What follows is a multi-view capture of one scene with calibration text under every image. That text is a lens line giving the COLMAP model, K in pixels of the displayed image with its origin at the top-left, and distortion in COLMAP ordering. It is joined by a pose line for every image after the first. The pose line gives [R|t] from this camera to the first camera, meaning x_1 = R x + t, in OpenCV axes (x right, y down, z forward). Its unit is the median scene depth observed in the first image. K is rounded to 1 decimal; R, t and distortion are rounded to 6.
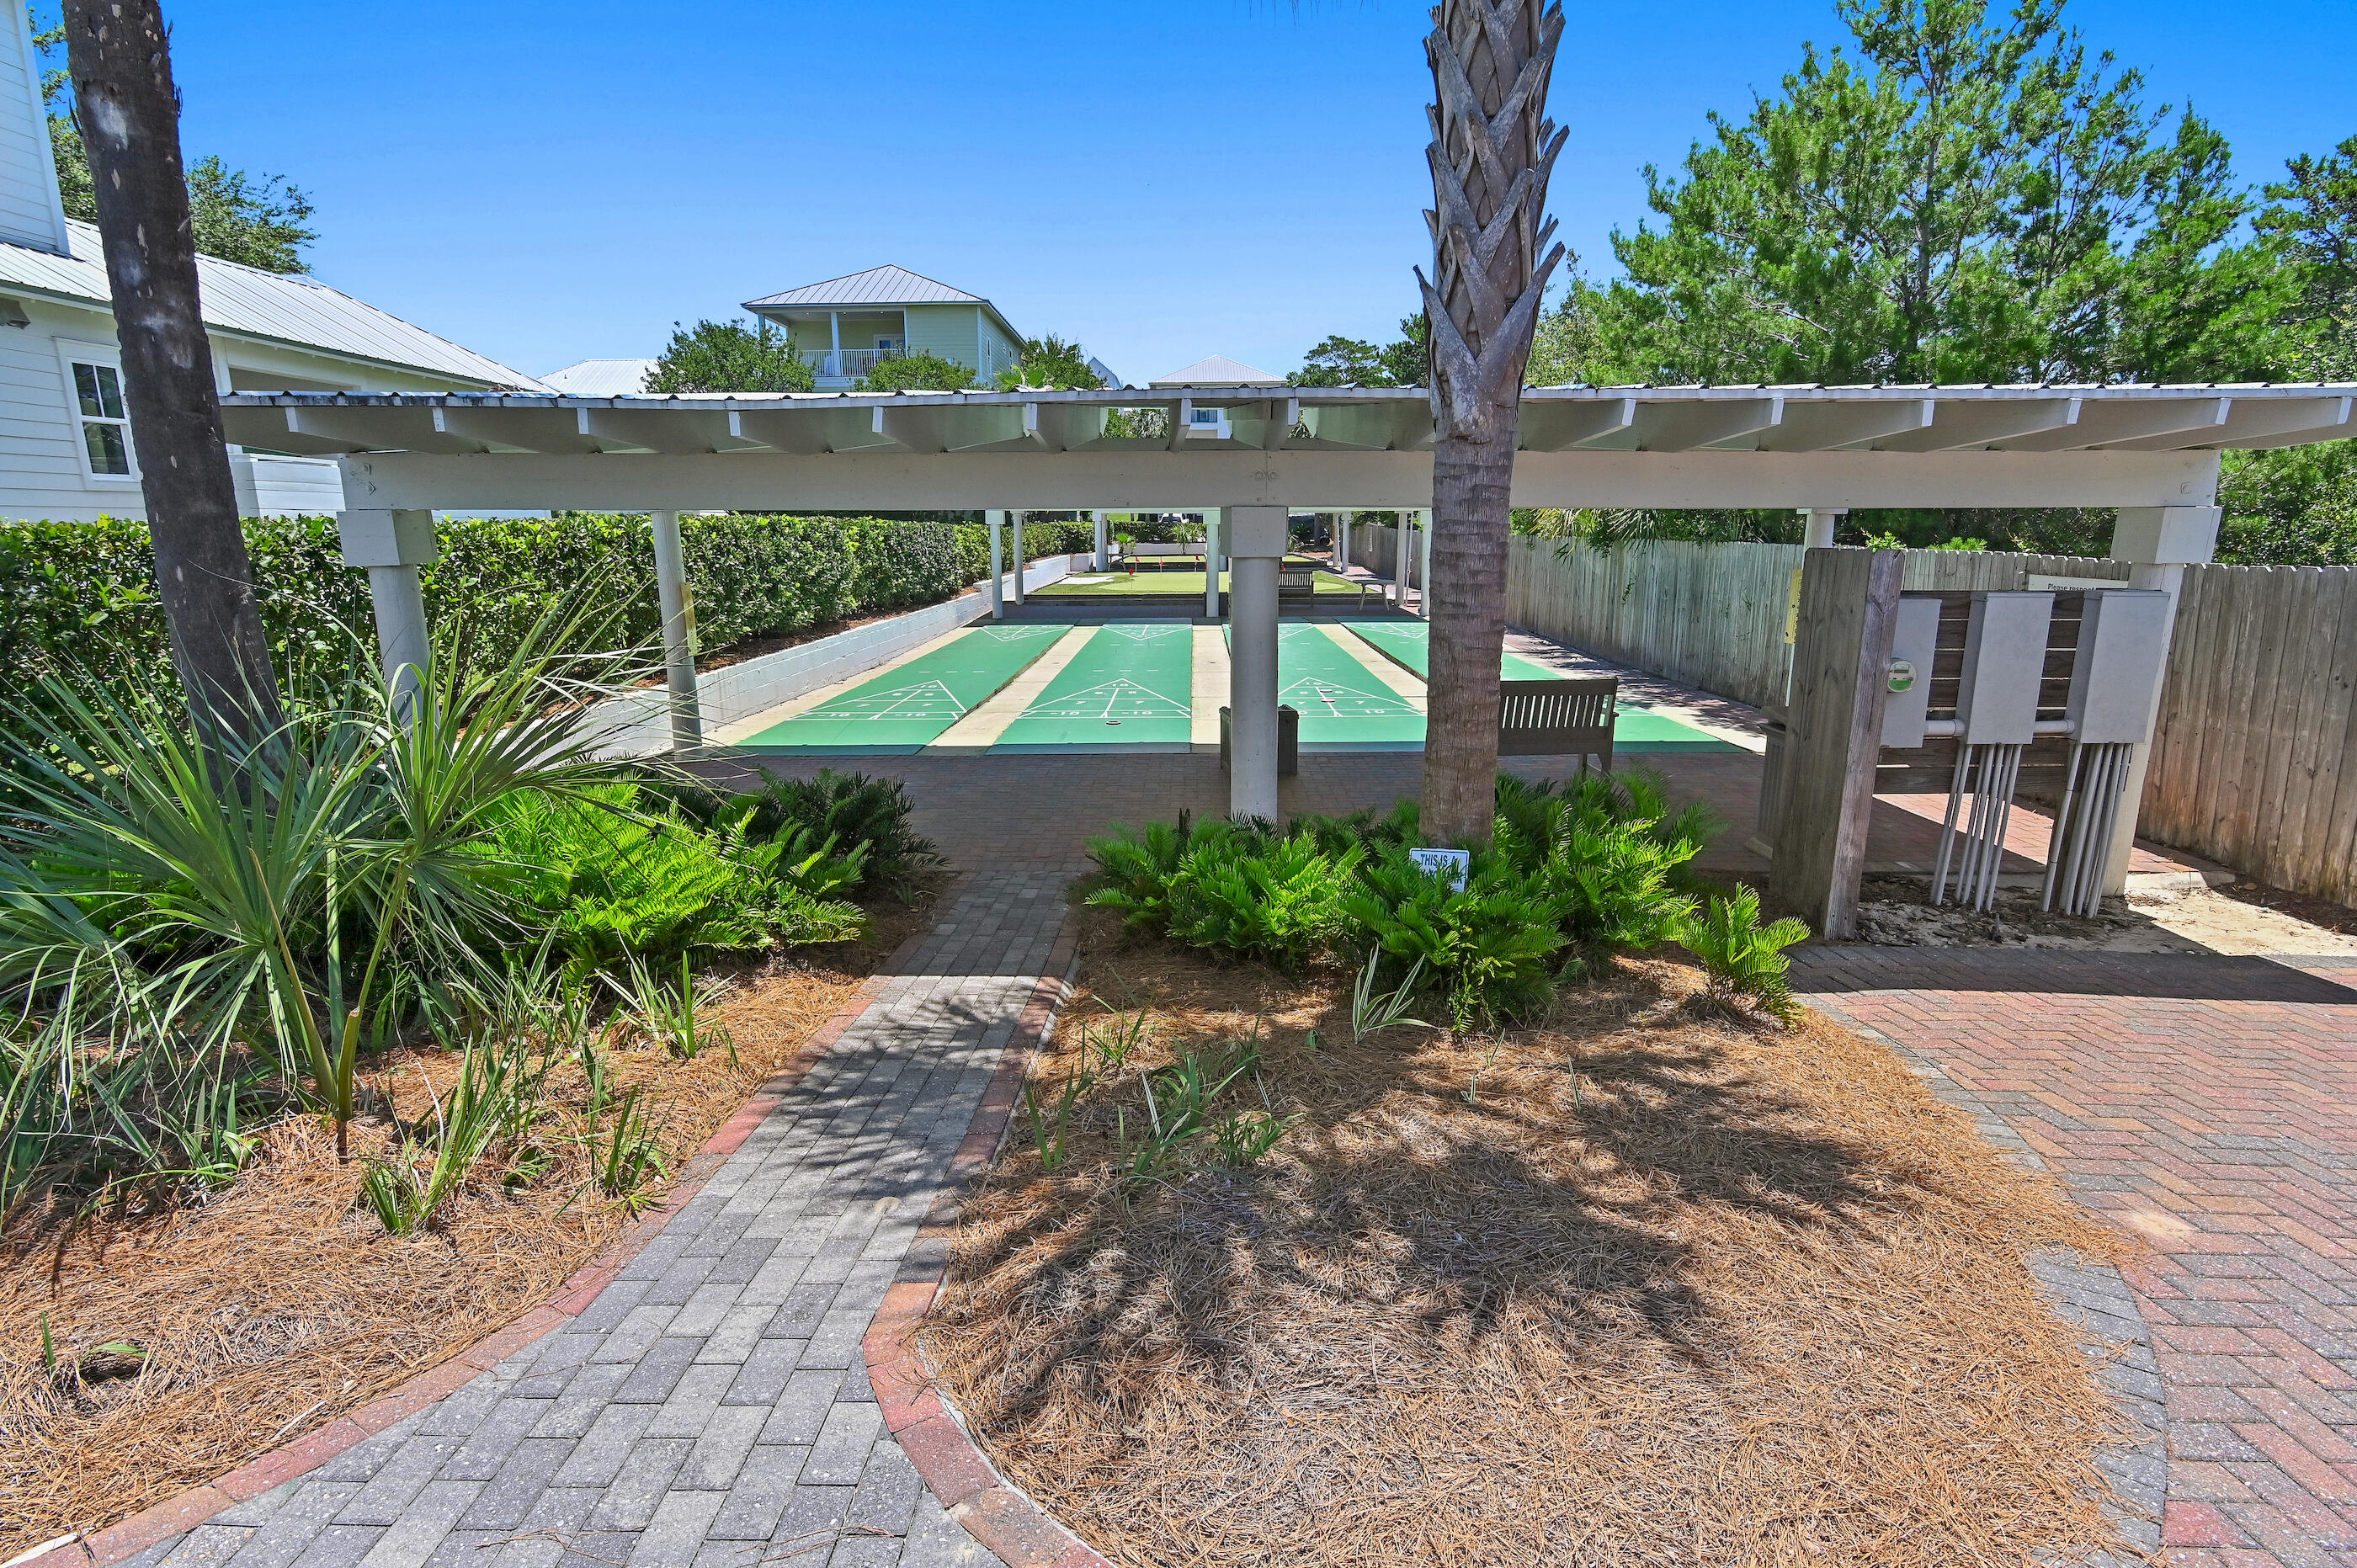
lens RADIAL K [[1207.0, 0, 1178.5], [0, 1207.0, 784.0], [0, 0, 1]] dist [-0.003885, -0.000972]
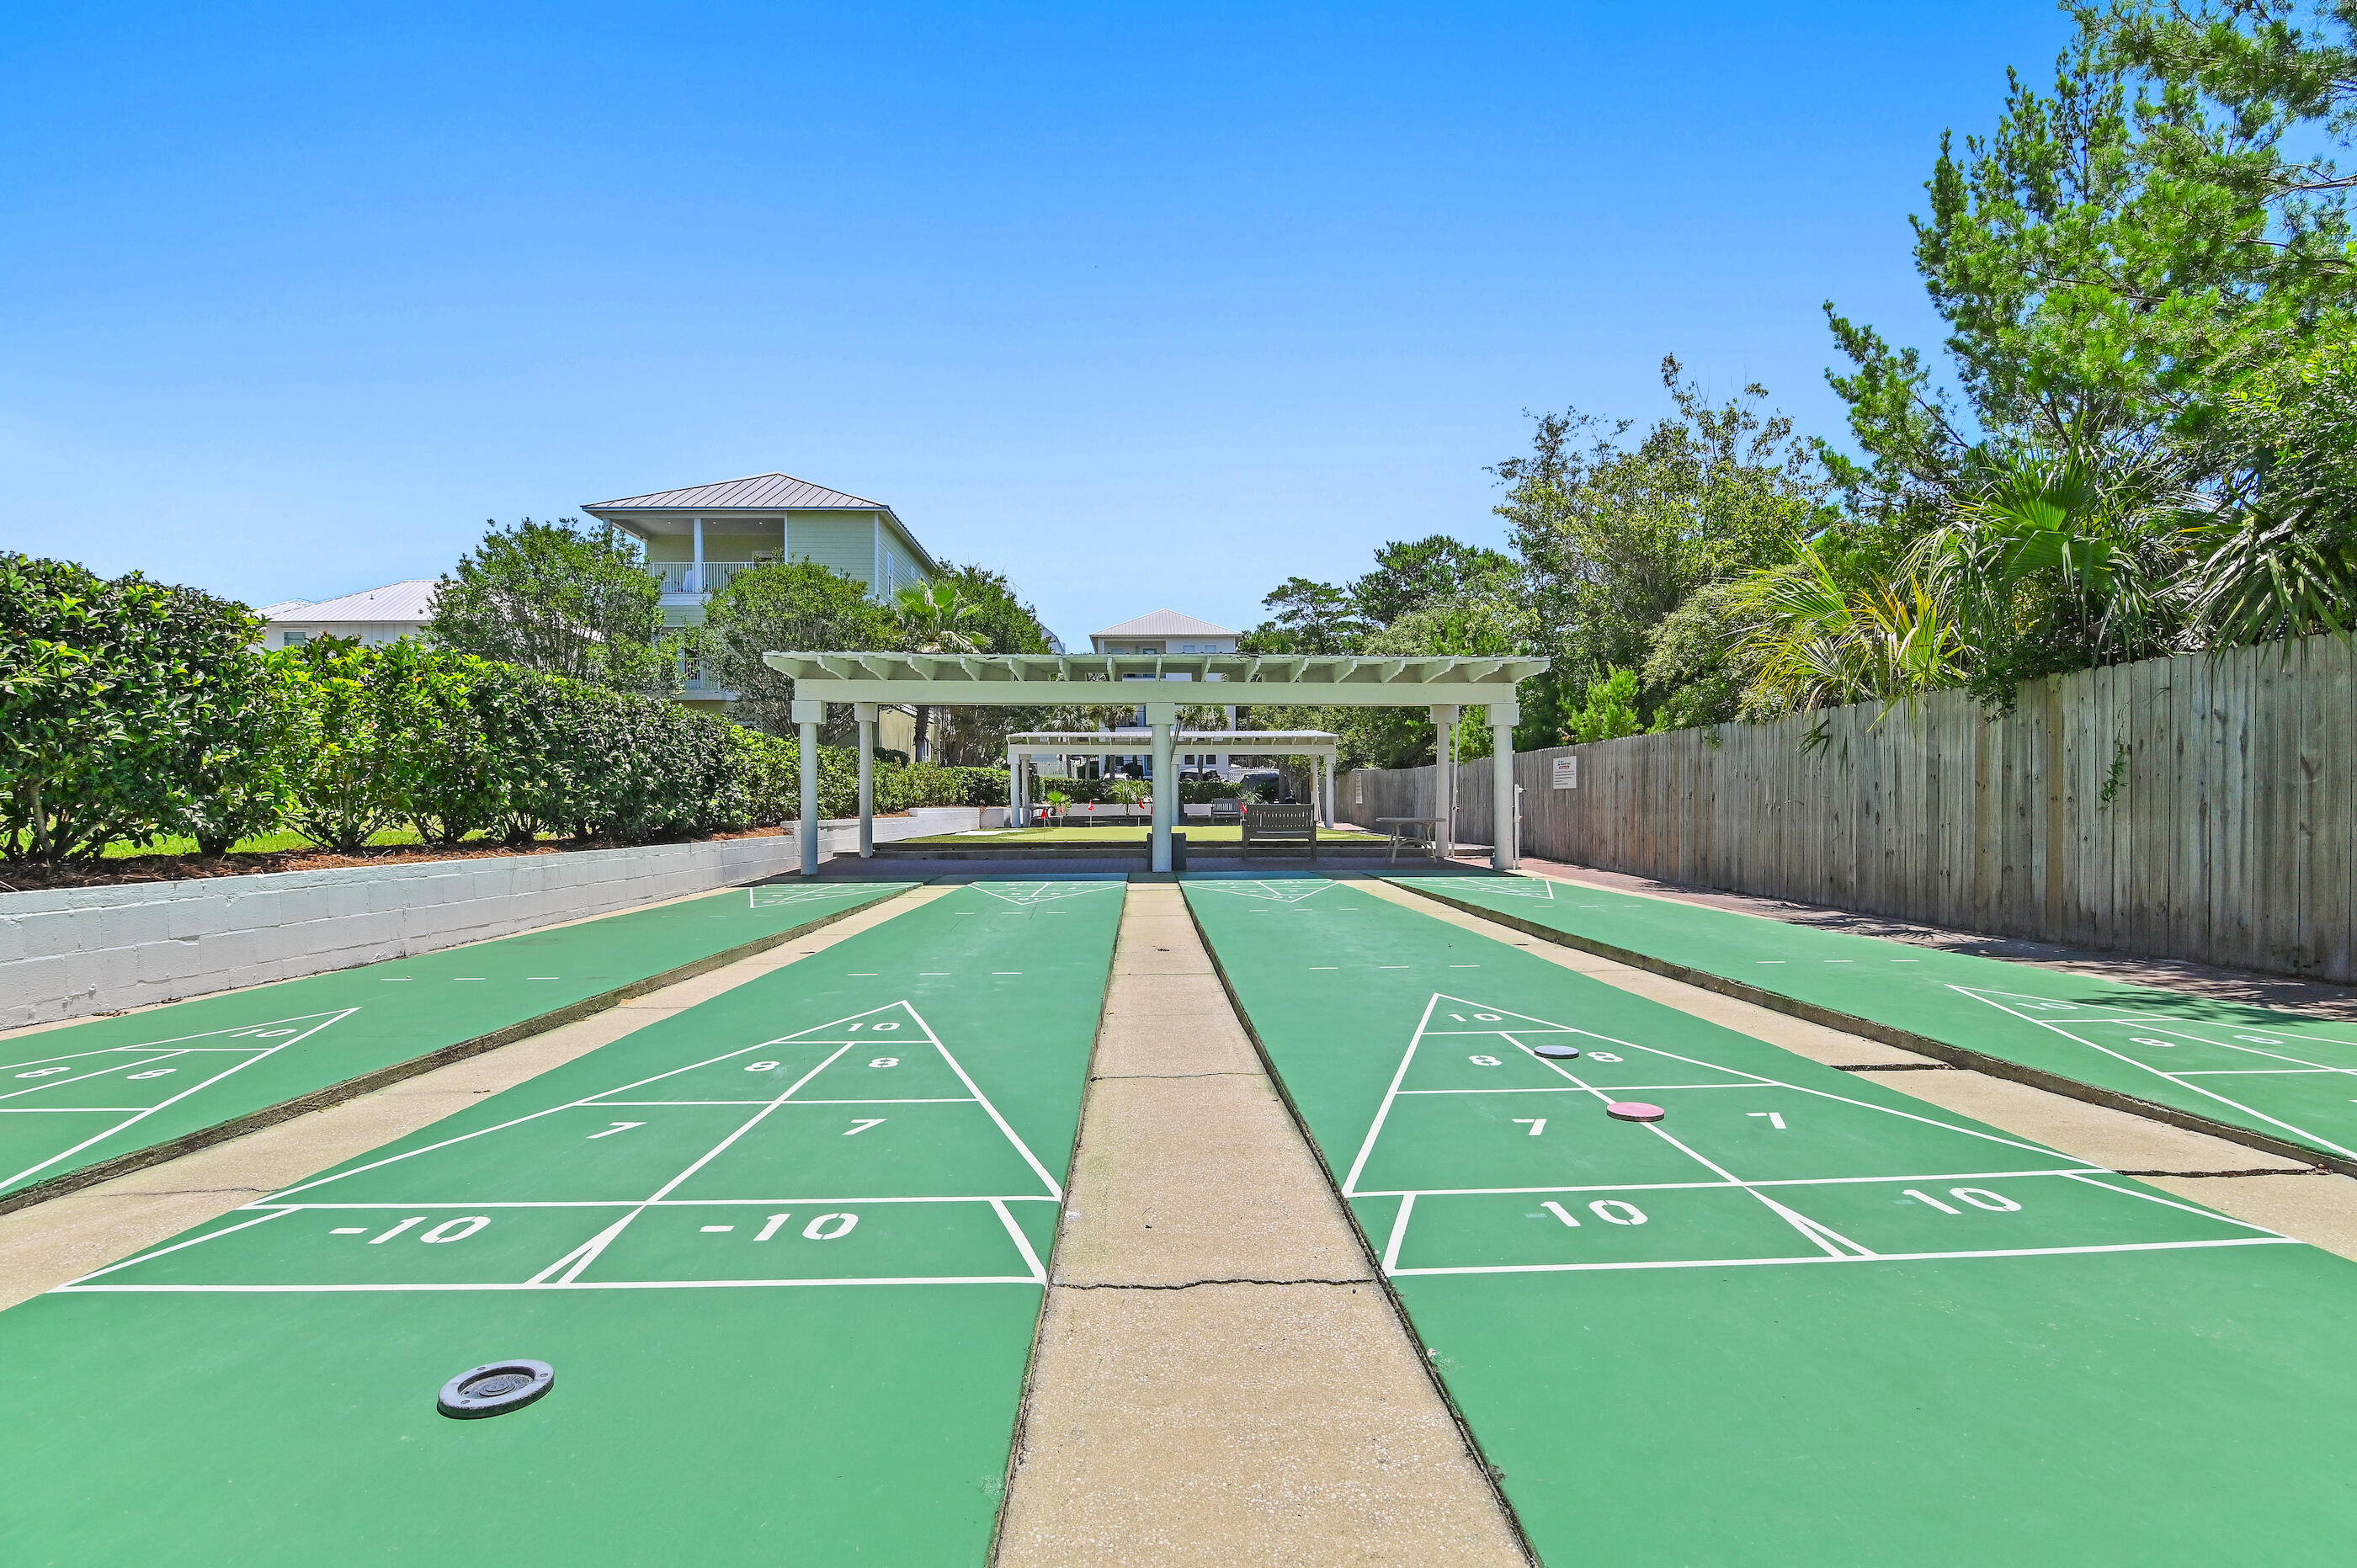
lens RADIAL K [[1207.0, 0, 1178.5], [0, 1207.0, 784.0], [0, 0, 1]] dist [-0.003885, -0.000972]
pose [[0.999100, 0.001236, 0.042389, 0.006291], [0.008524, 0.973320, -0.229296, -0.024462], [-0.041541, 0.229451, 0.972433, 0.233352]]
